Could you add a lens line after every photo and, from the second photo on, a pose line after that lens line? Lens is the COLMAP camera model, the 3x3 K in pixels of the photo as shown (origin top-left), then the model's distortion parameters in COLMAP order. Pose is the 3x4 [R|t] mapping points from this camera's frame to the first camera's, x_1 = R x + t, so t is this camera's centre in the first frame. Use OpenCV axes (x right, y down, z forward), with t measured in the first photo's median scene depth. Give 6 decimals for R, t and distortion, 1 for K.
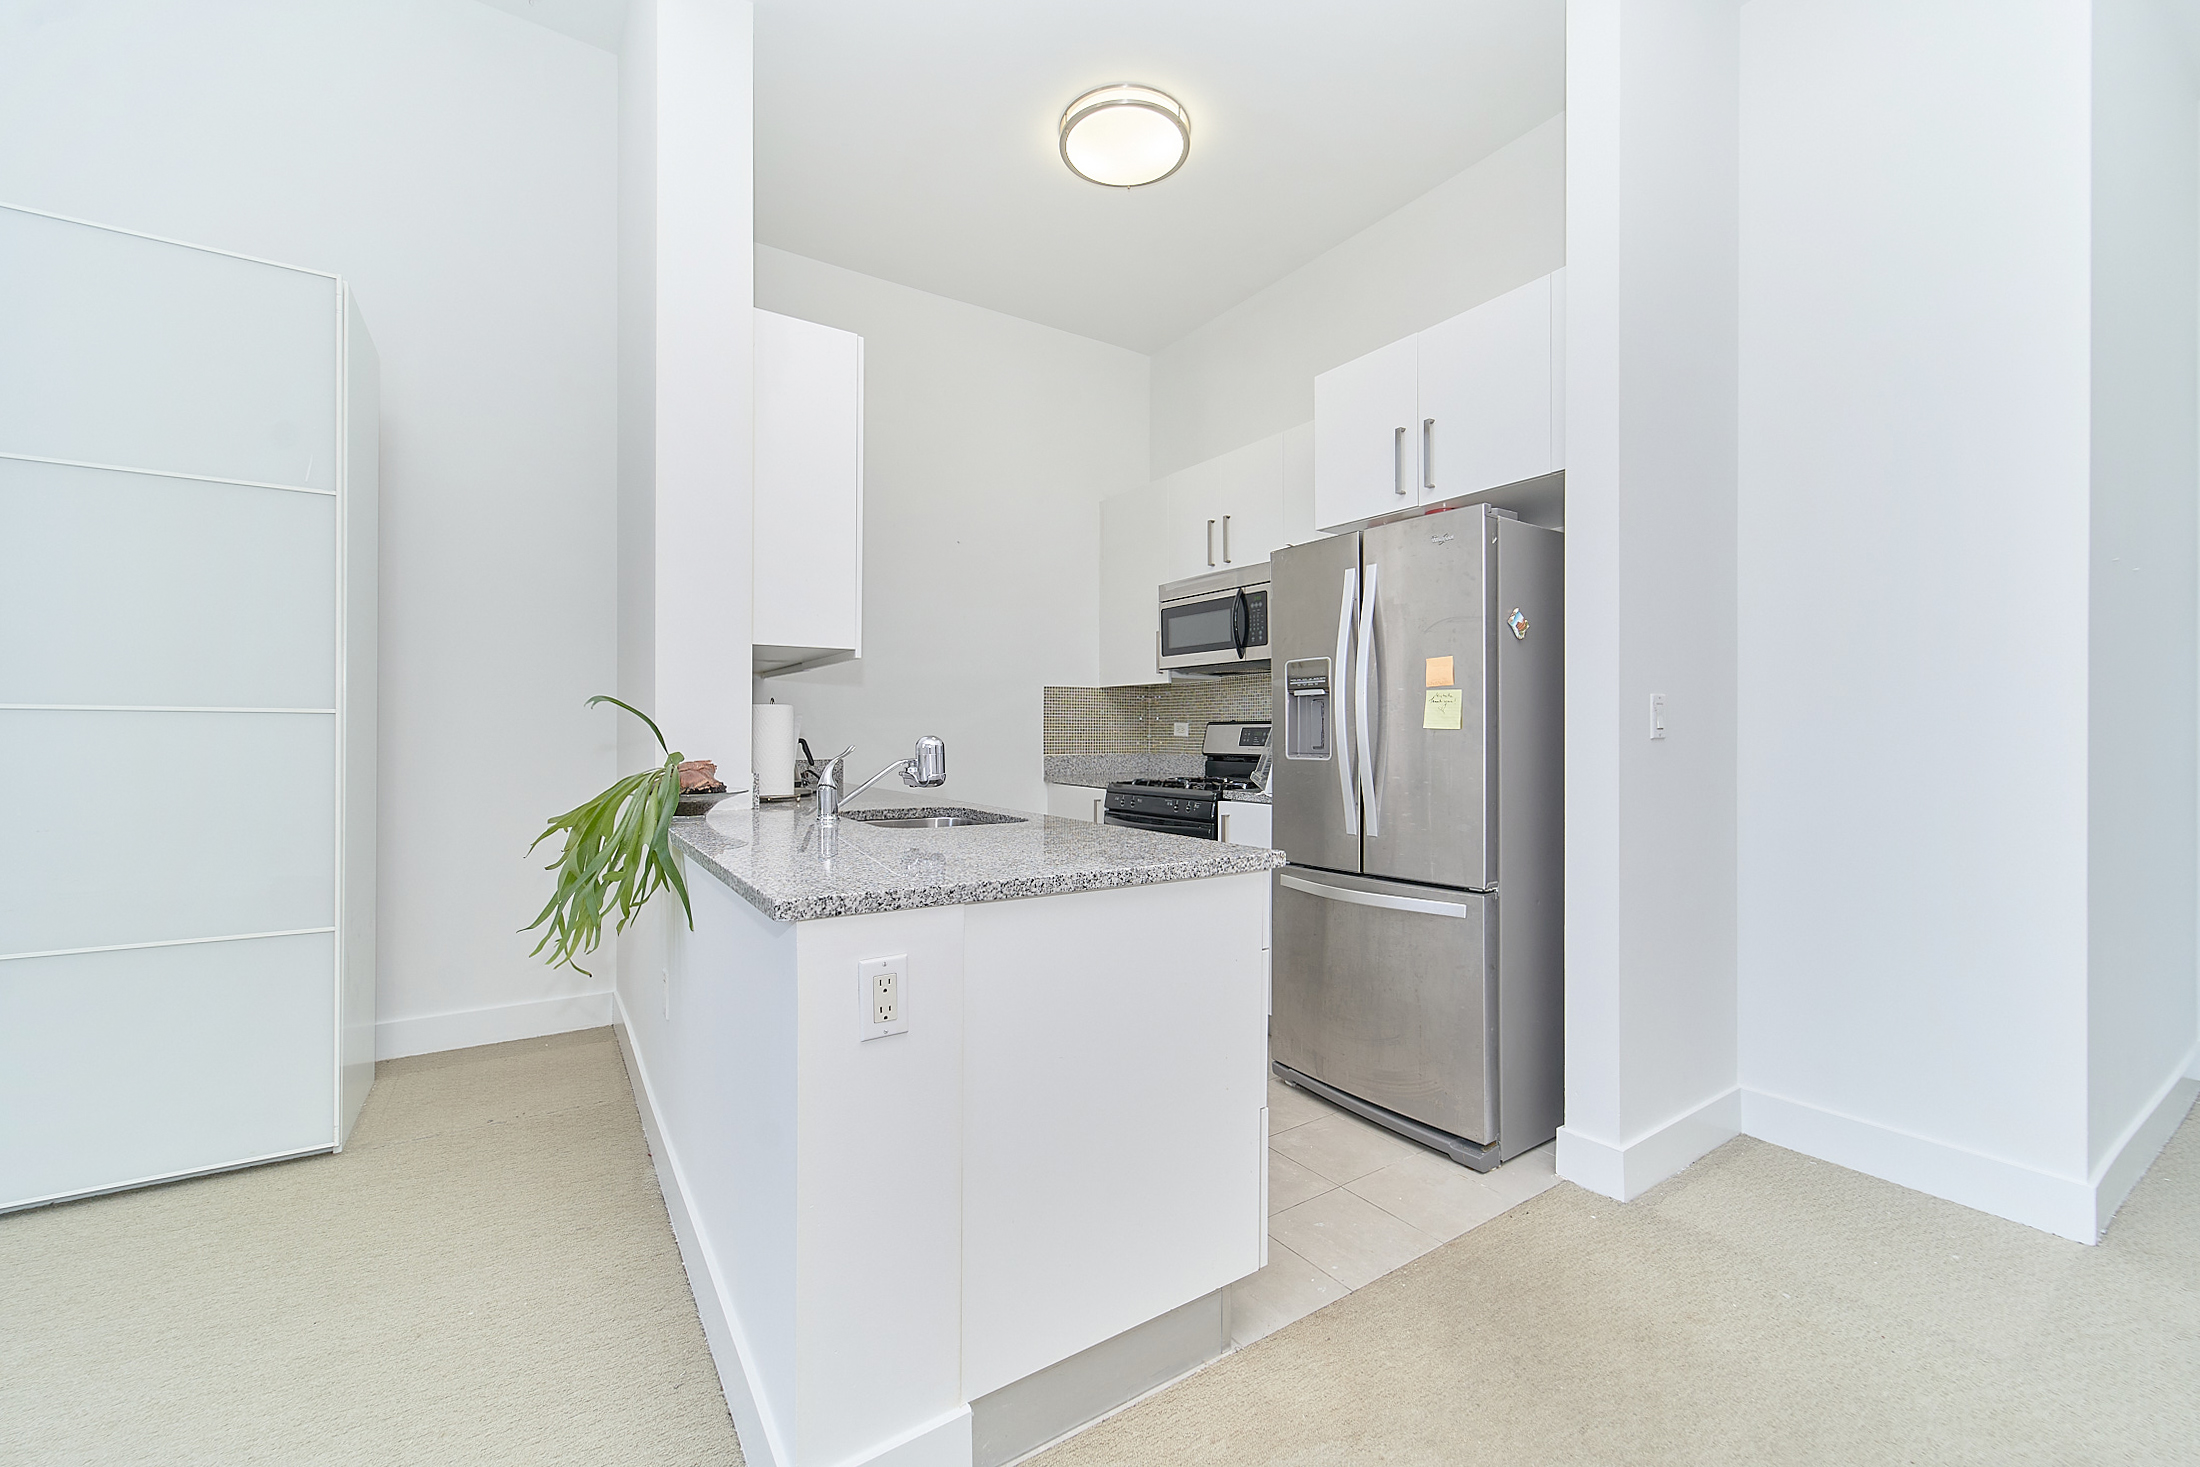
lens RADIAL K [[903.5, 0, 1091.5], [0, 903.5, 728.0], [0, 0, 1]] dist [0.001876, 0.000461]
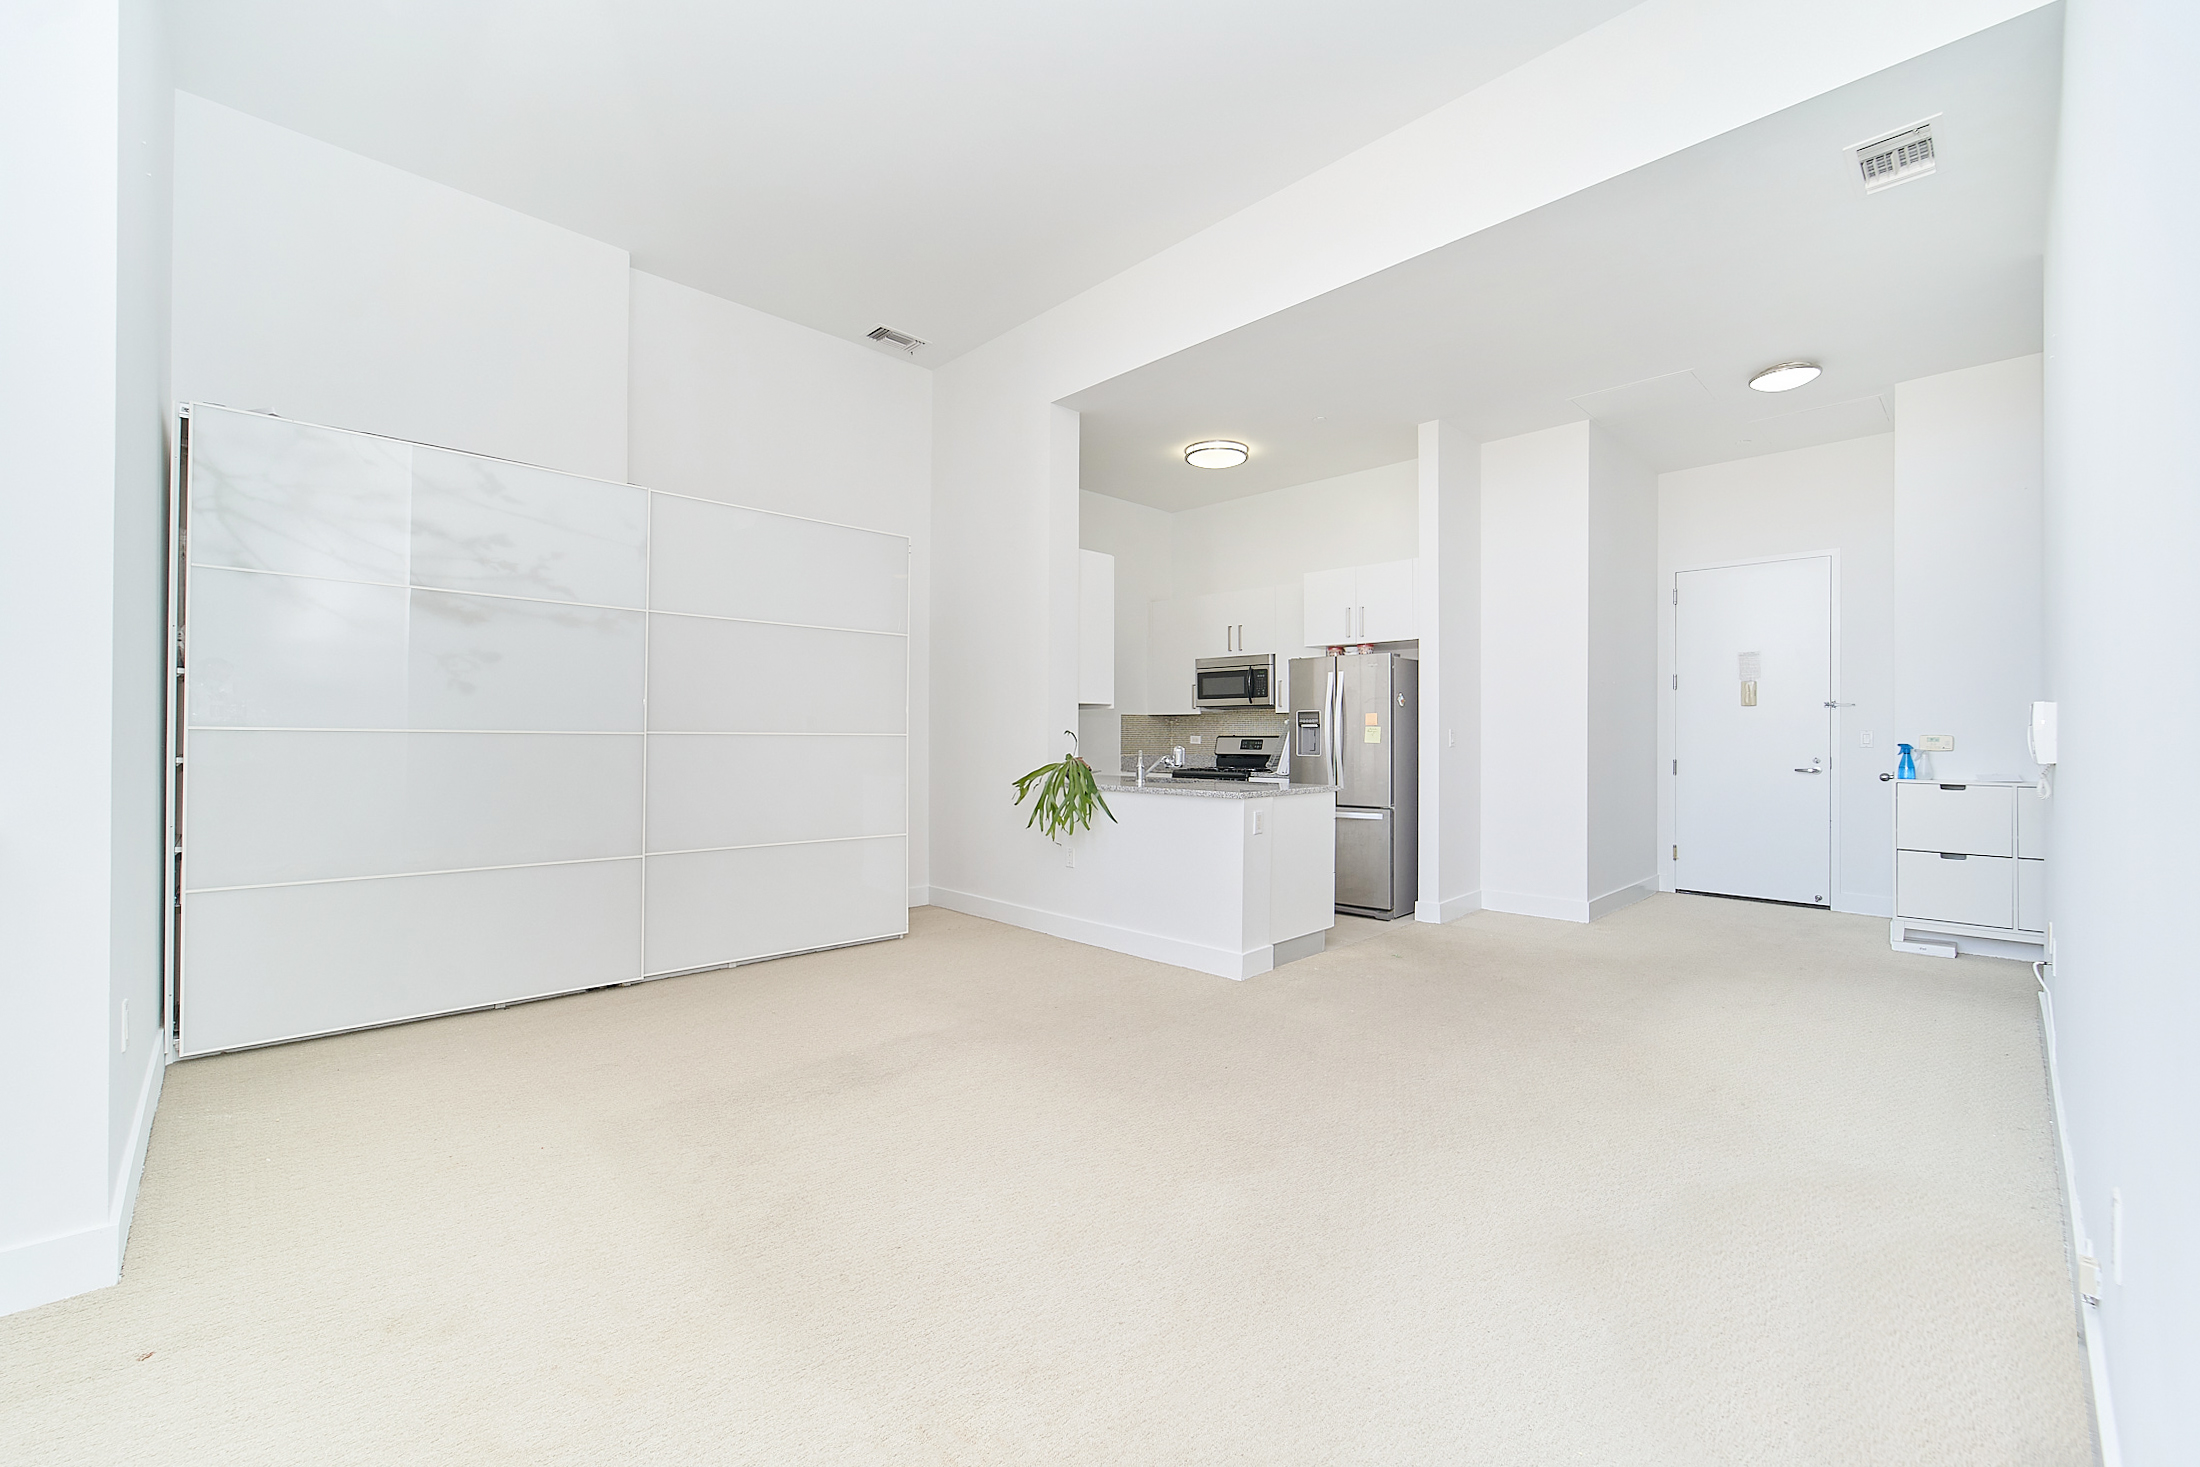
lens RADIAL K [[903.5, 0, 1098.9], [0, 903.5, 736.8], [0, 0, 1]] dist [0.001876, 0.000461]
pose [[0.979551, 0.001681, 0.201190, -0.587806], [-0.003154, 0.999971, 0.006999, -0.021195], [-0.201172, -0.007491, 0.979527, -0.882687]]
